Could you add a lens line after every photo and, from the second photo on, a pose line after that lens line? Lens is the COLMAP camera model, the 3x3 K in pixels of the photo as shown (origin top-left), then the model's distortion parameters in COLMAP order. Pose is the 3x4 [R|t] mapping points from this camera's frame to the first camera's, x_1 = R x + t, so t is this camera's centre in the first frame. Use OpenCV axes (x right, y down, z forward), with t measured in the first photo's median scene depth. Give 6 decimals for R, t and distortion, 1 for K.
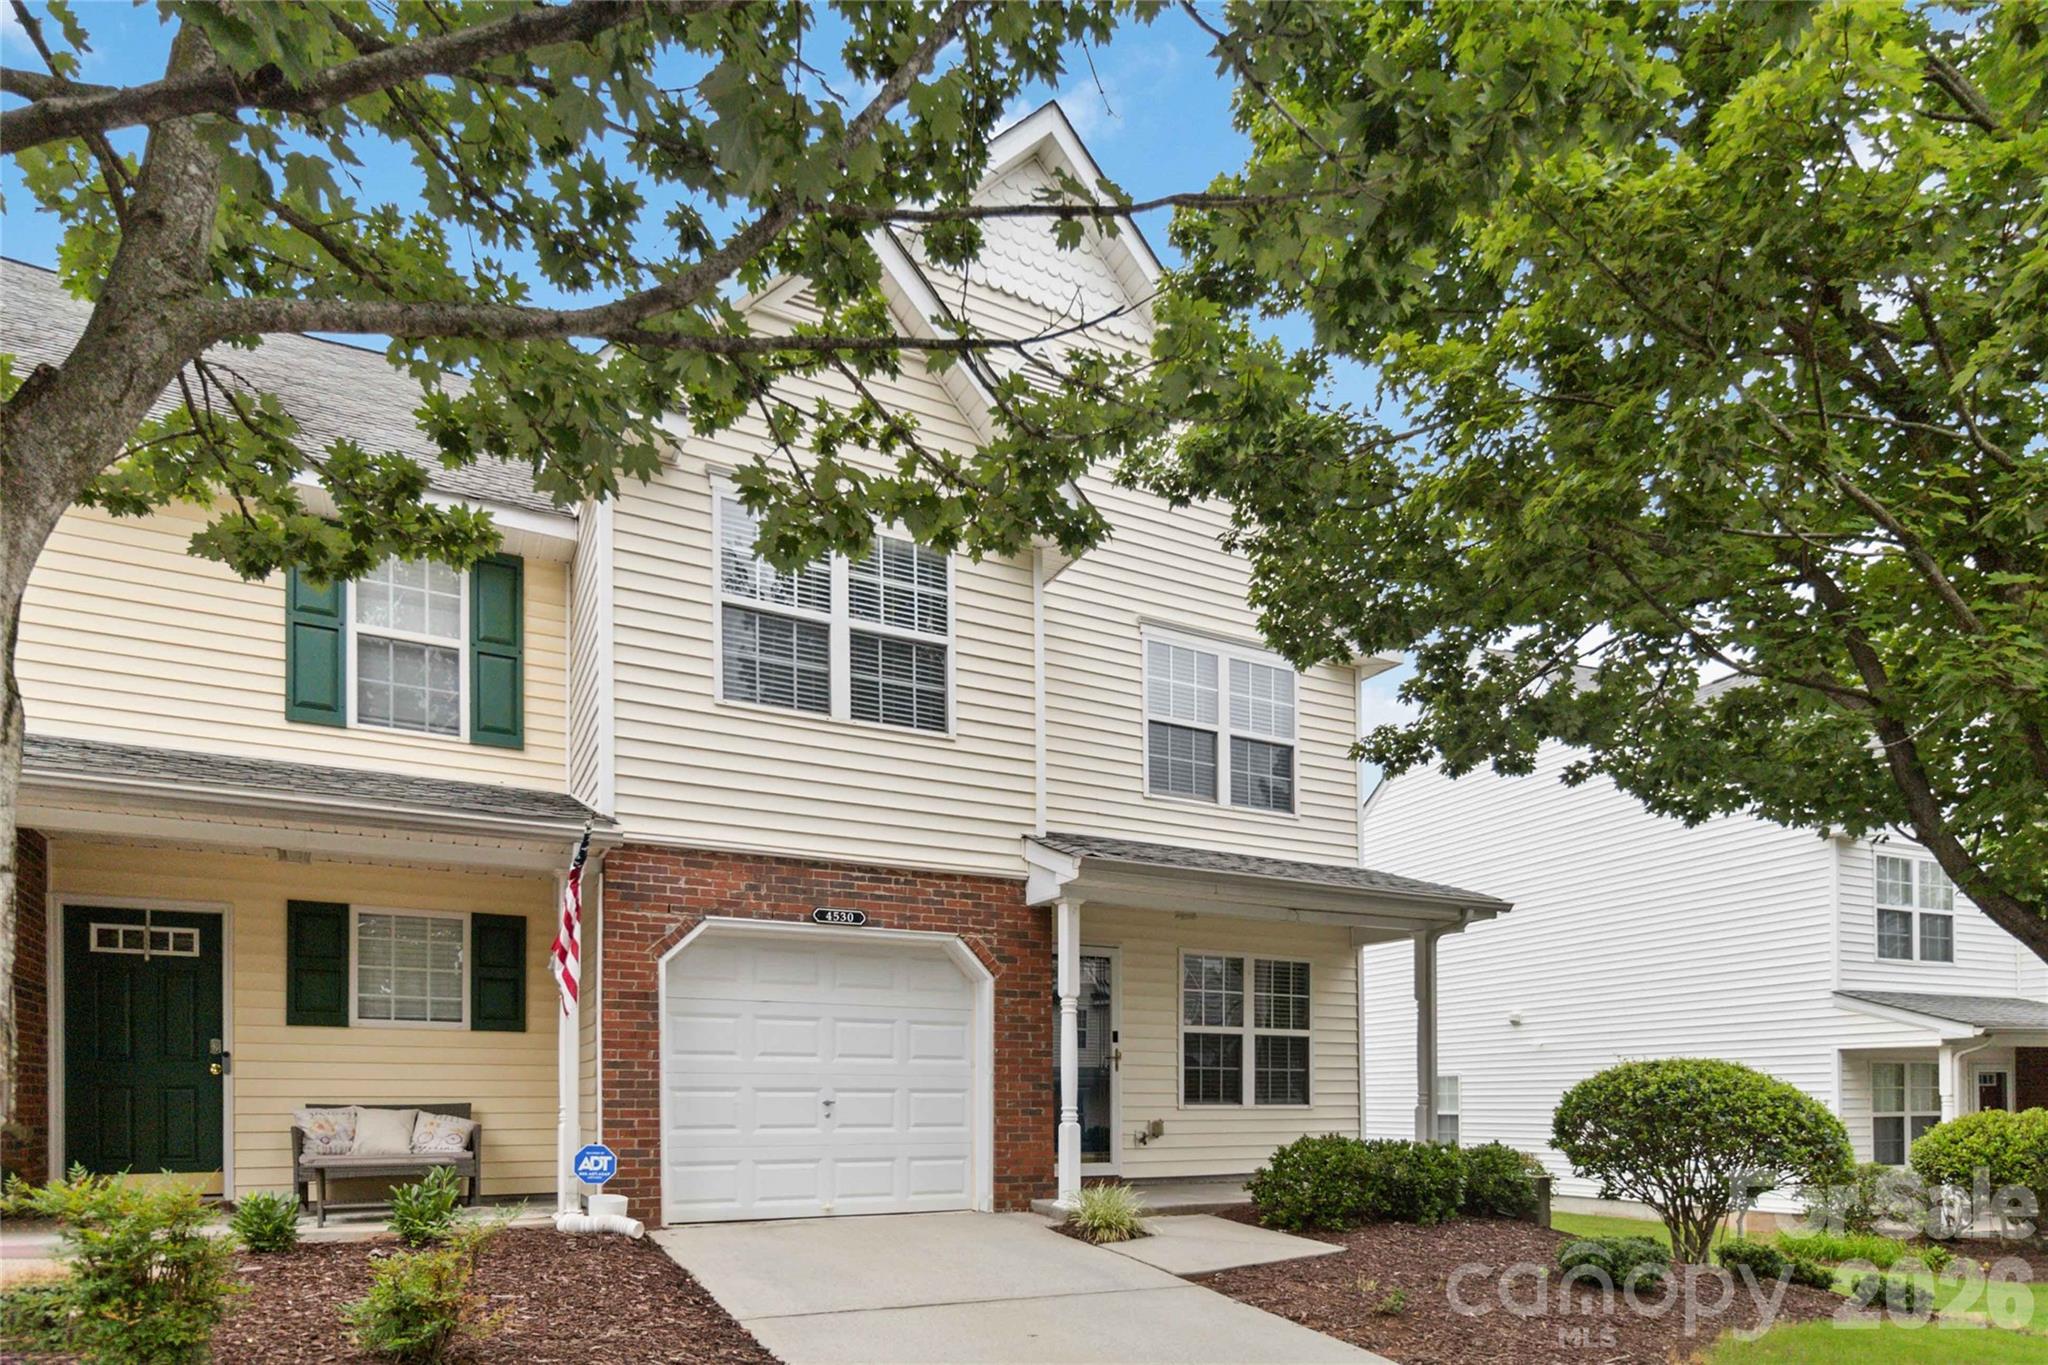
lens RADIAL K [[745.3, 0, 990.3], [0, 745.3, 823.9], [0, 0, 1]] dist [-0.003266, -0.000149]
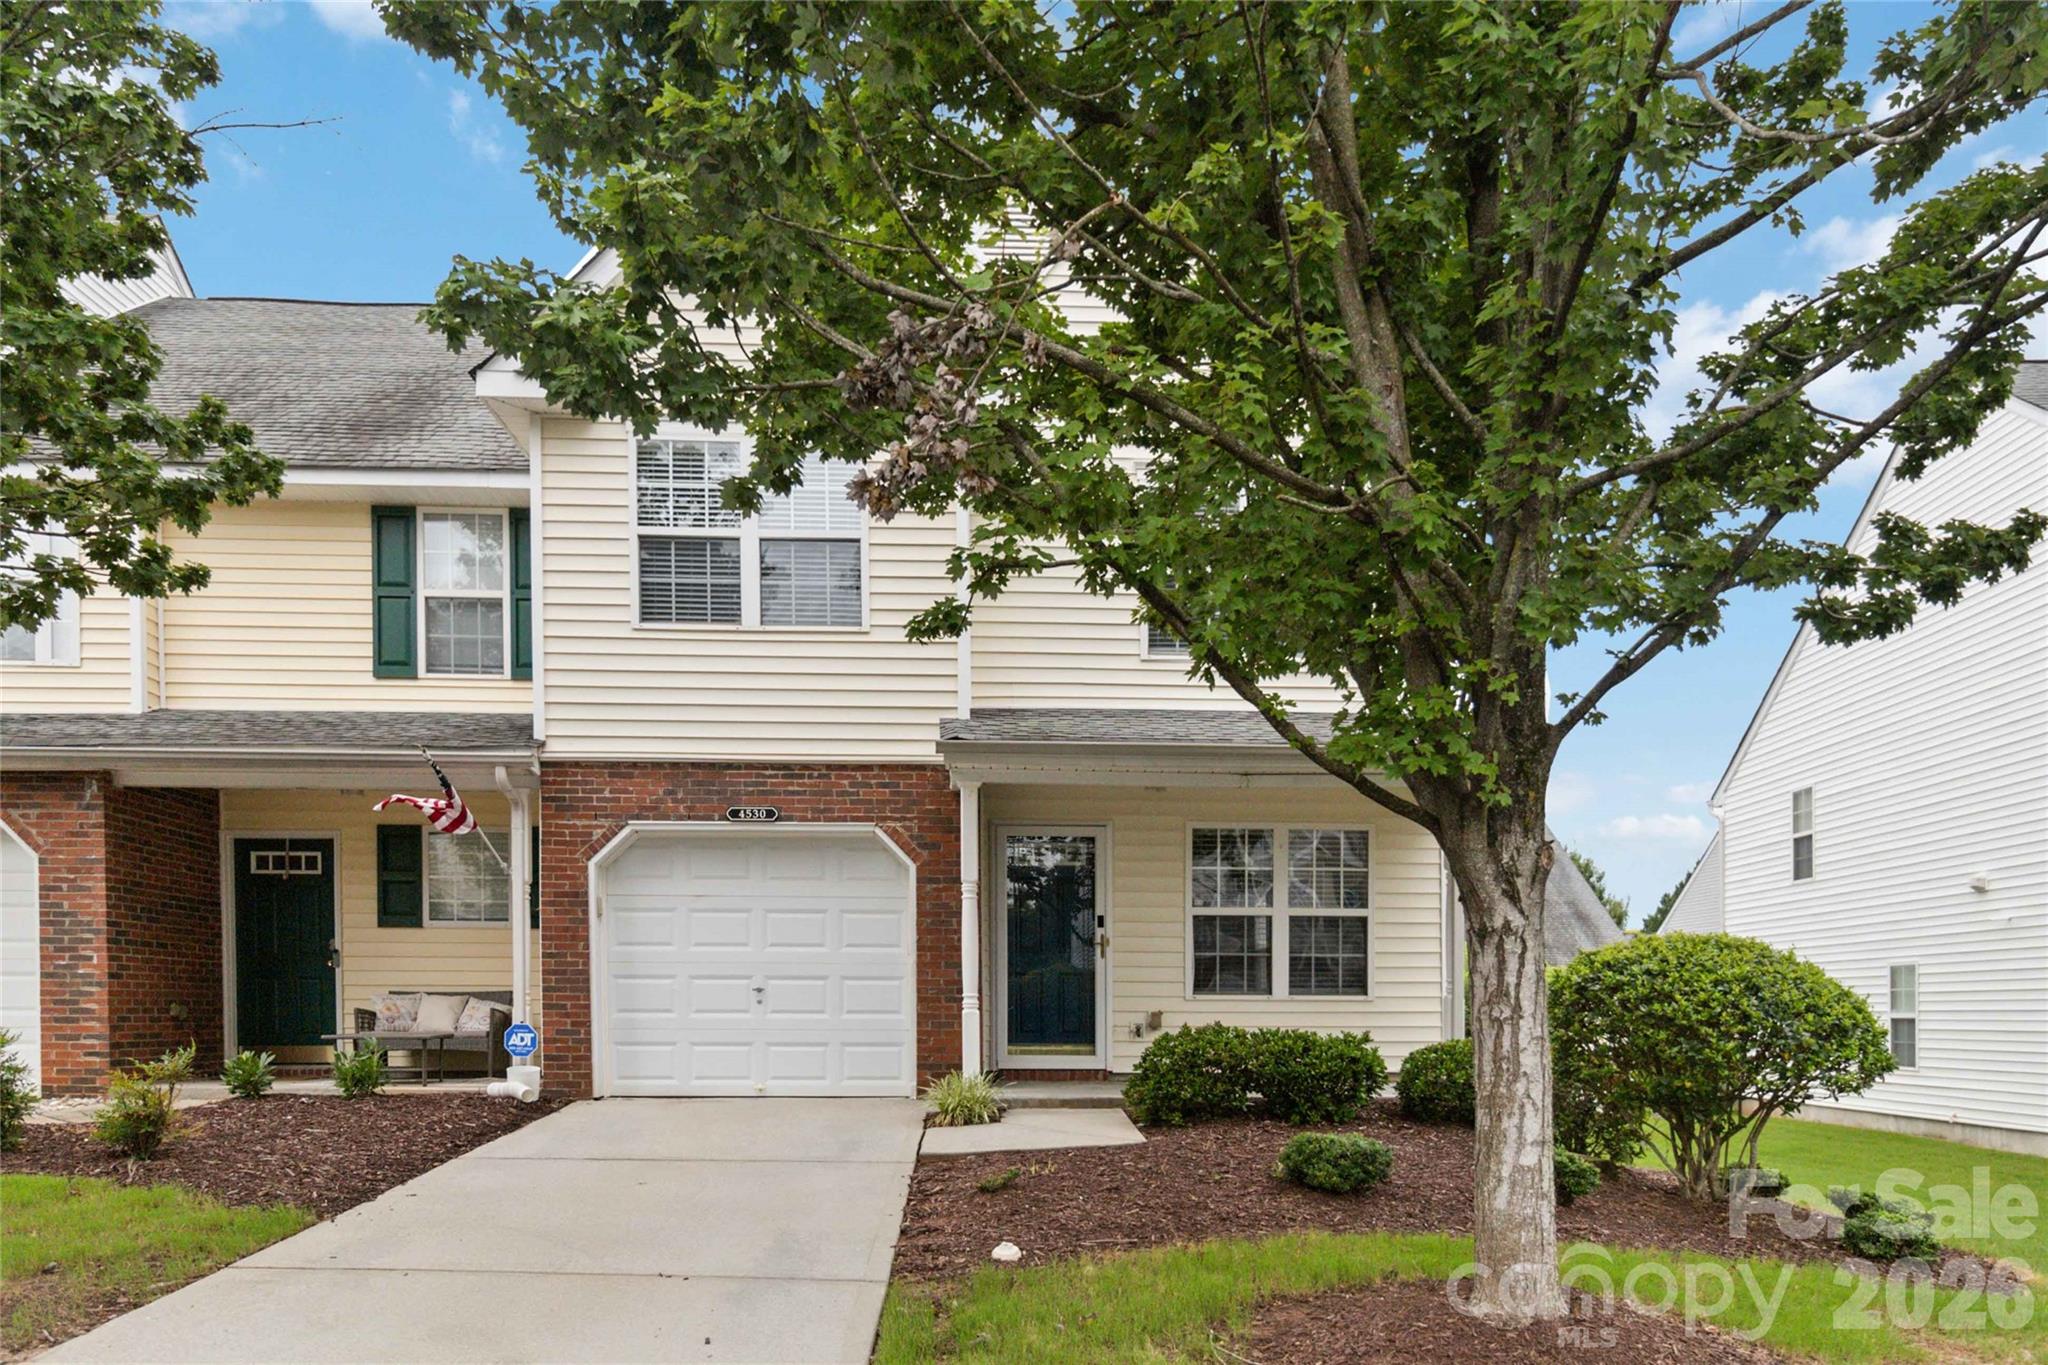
lens RADIAL K [[824.4, 0, 1026.1], [0, 824.4, 689.2], [0, 0, 1]] dist [-0.001263, 0.000011]
pose [[0.959558, -0.096386, -0.264494, 0.482265], [0.095750, 0.995287, -0.015330, 0.003063], [0.264725, -0.010615, 0.964265, -0.025019]]
